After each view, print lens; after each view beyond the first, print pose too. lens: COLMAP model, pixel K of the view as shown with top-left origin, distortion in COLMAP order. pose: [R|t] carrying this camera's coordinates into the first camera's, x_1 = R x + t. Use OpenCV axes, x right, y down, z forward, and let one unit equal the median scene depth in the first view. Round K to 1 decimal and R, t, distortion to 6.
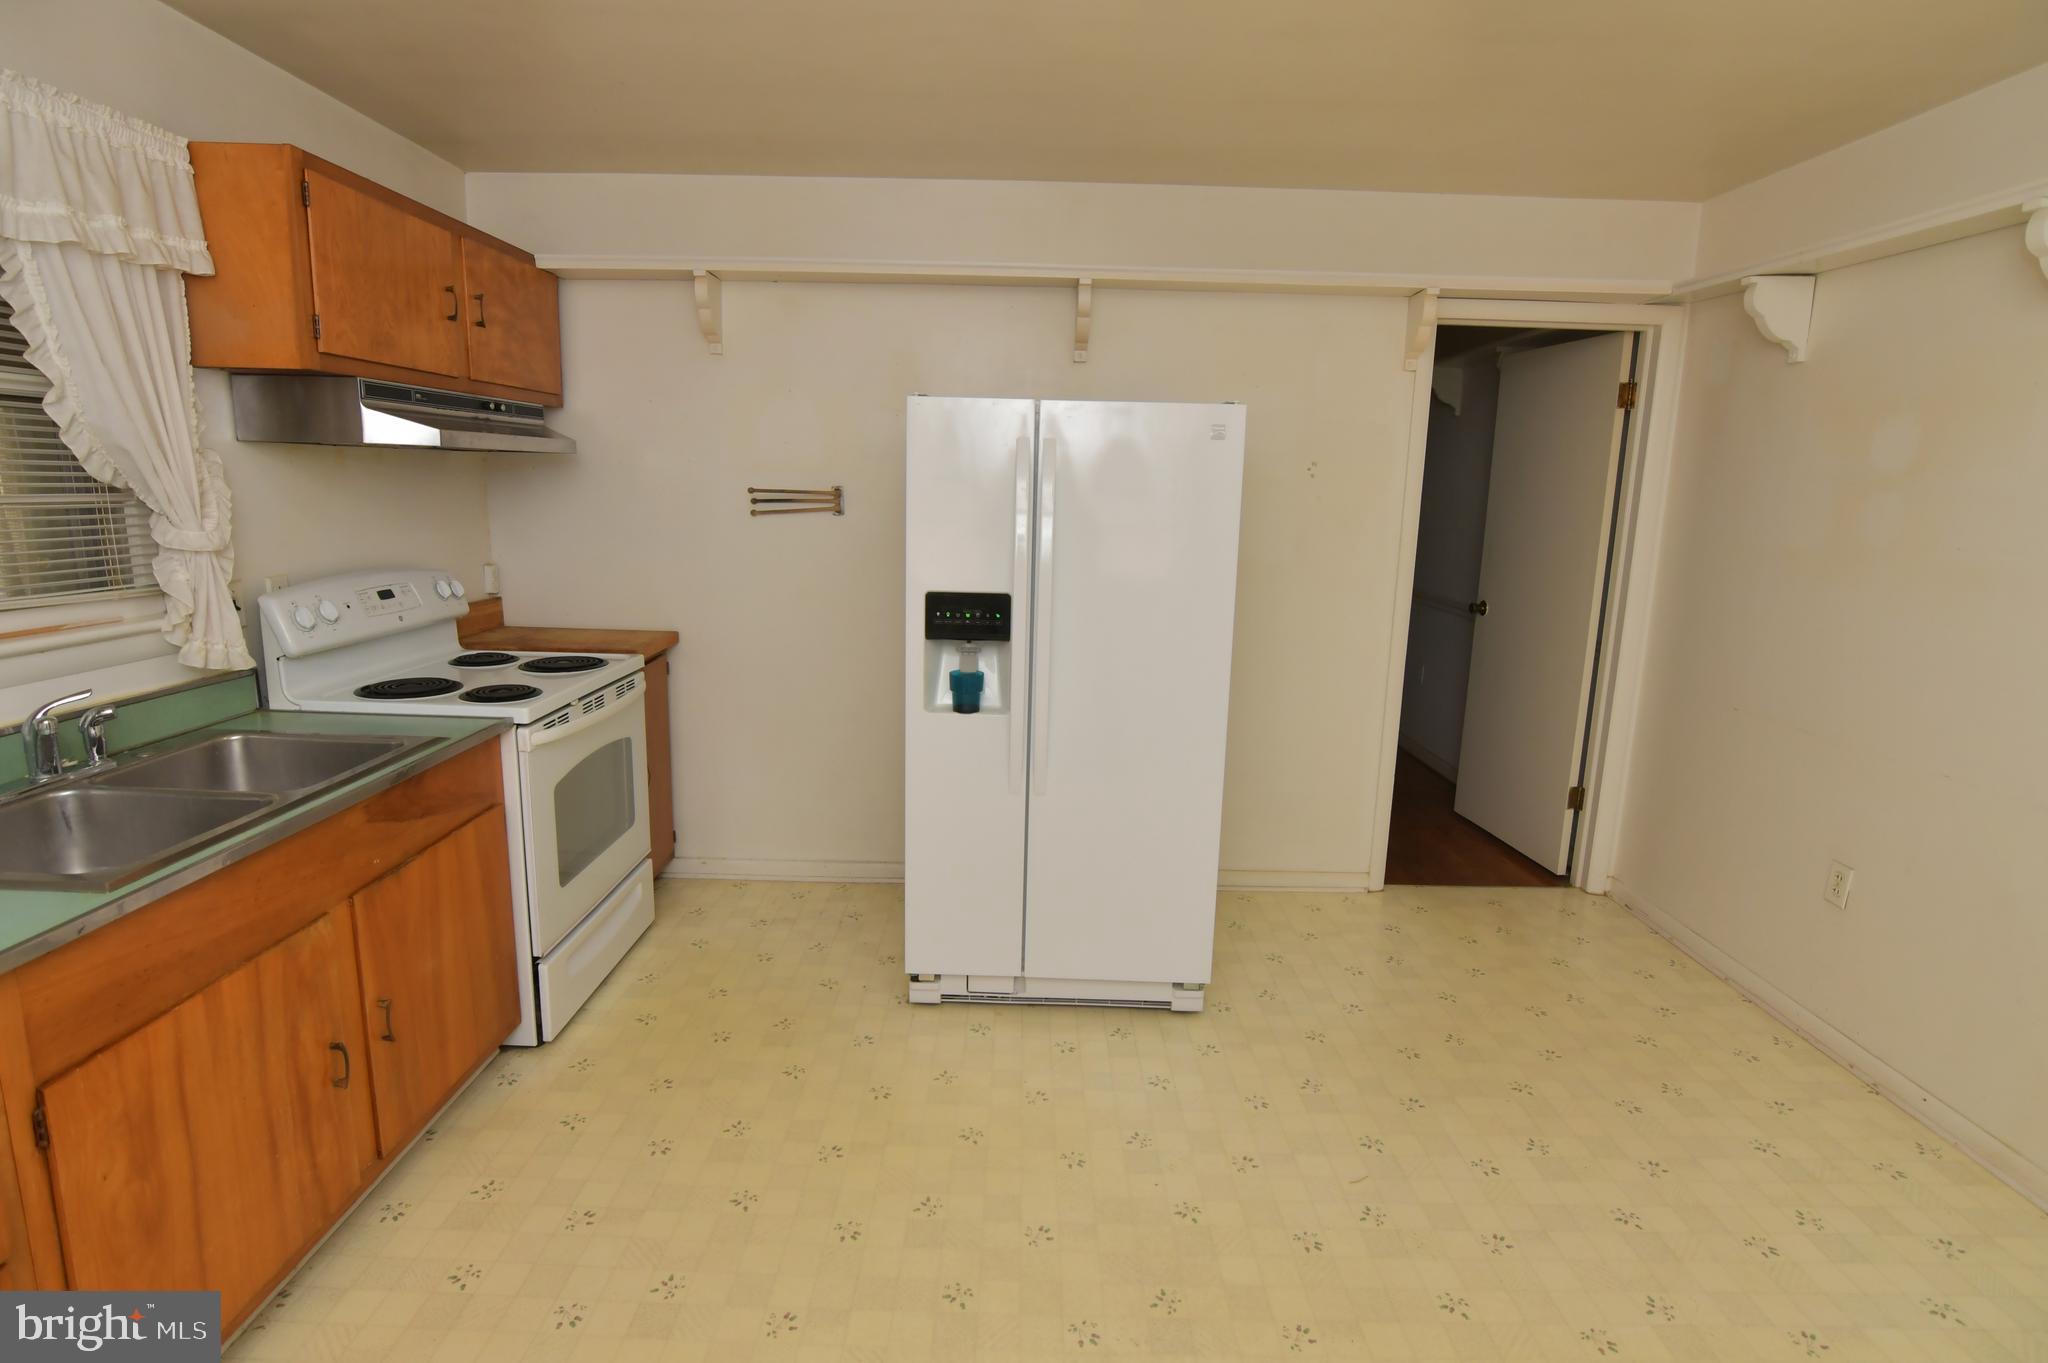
lens RADIAL K [[998.1, 0, 1020.2], [0, 998.1, 673.0], [0, 0, 1]] dist [-0.011499, 0.002149]
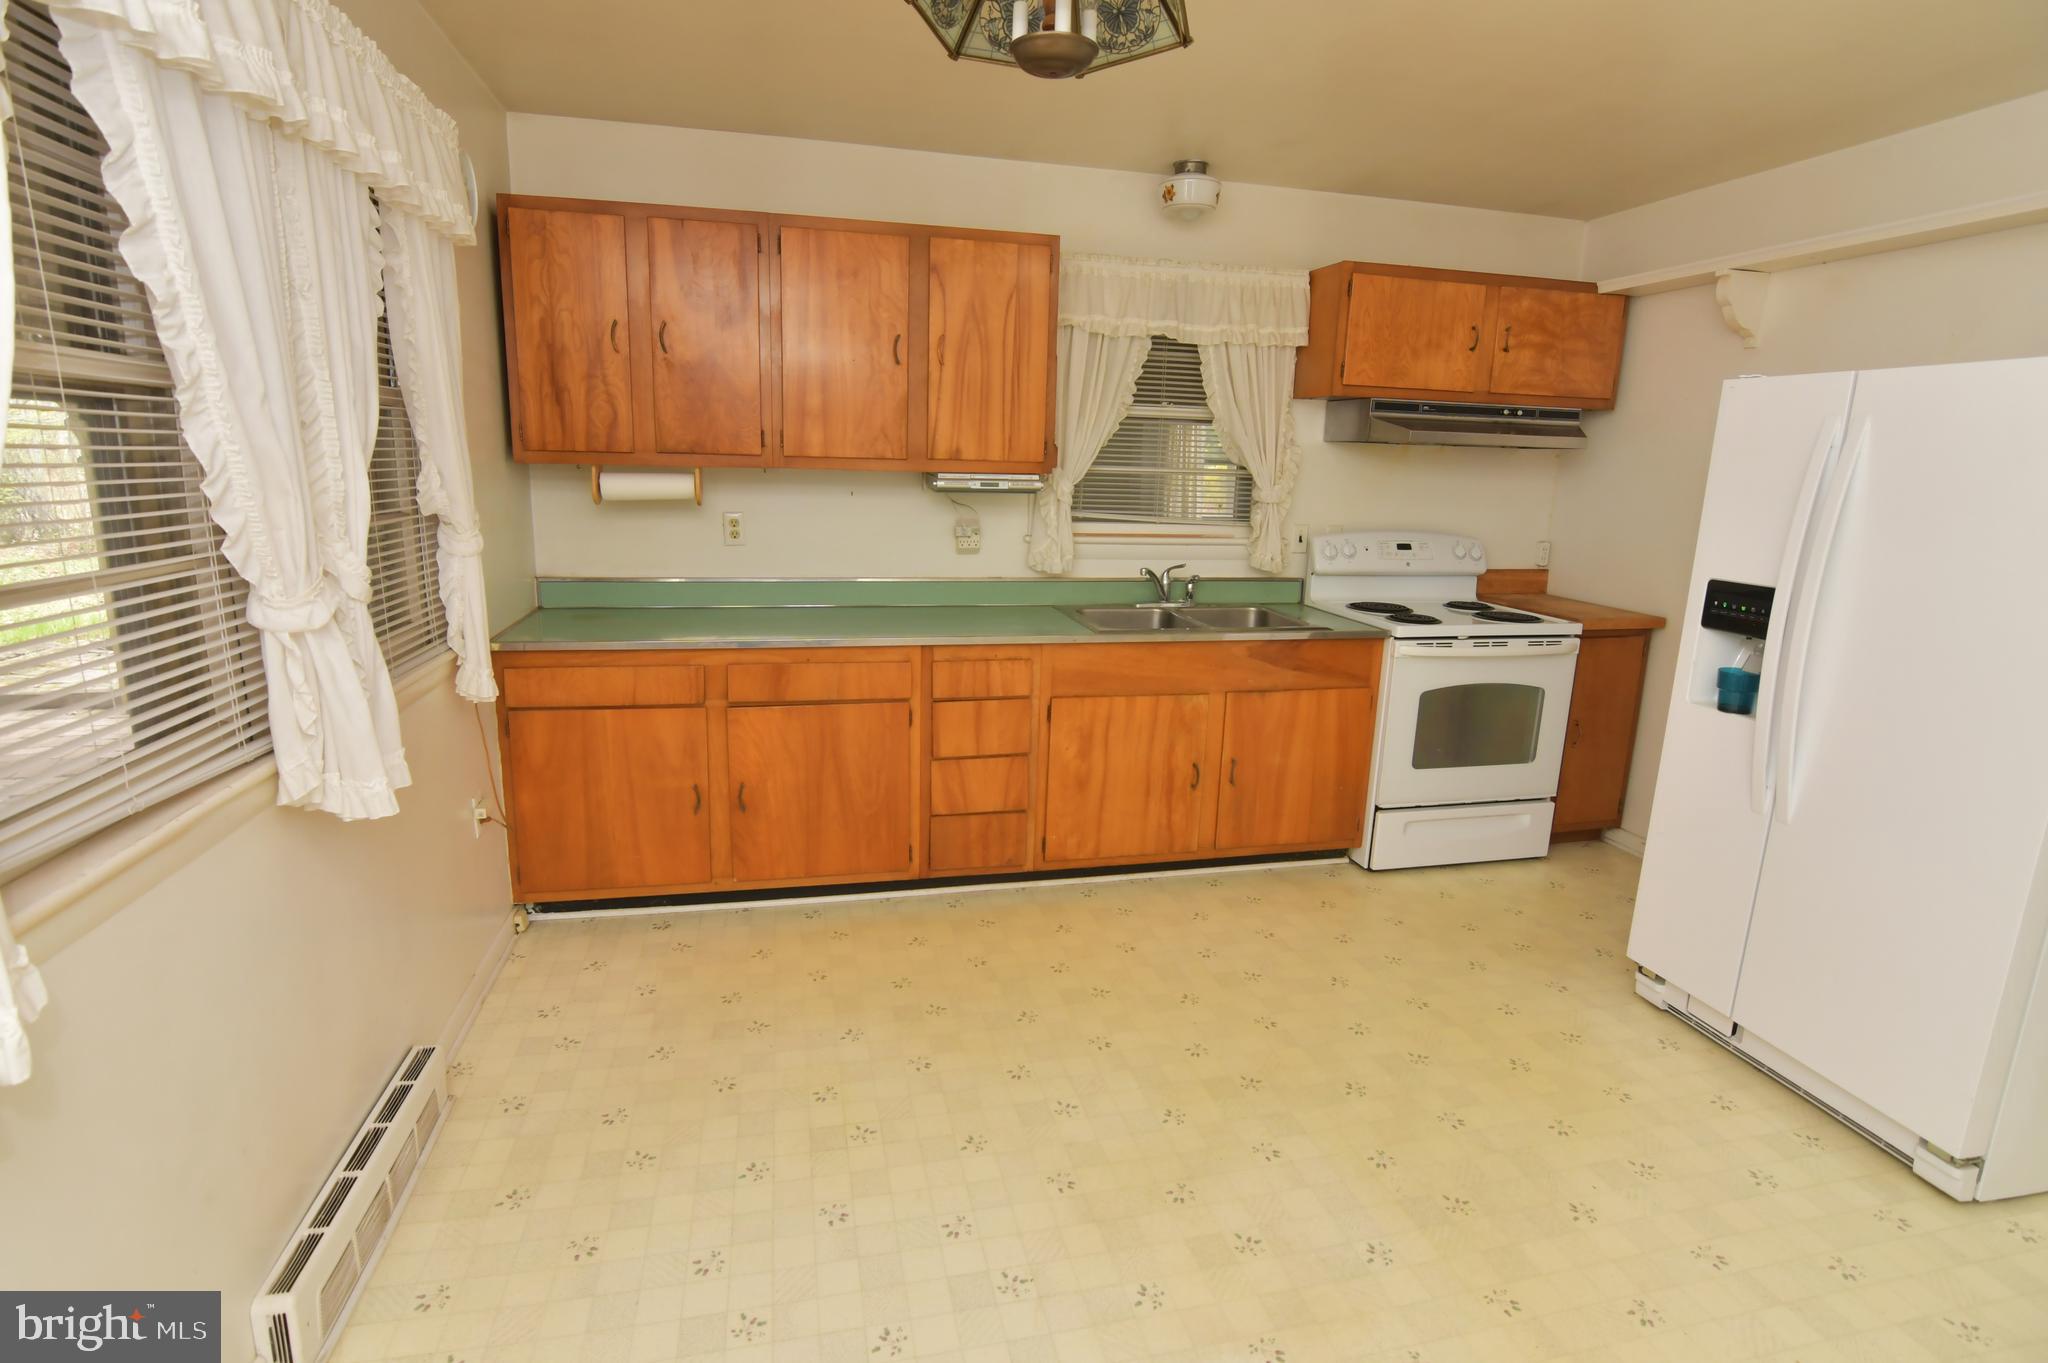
lens RADIAL K [[998.1, 0, 1048.3], [0, 998.1, 684.4], [0, 0, 1]] dist [-0.011499, 0.002149]
pose [[0.258232, 0.197219, -0.945738, 0.684759], [-0.205901, 0.967684, 0.145575, 0.011160], [0.943886, 0.157136, 0.290495, 0.125541]]
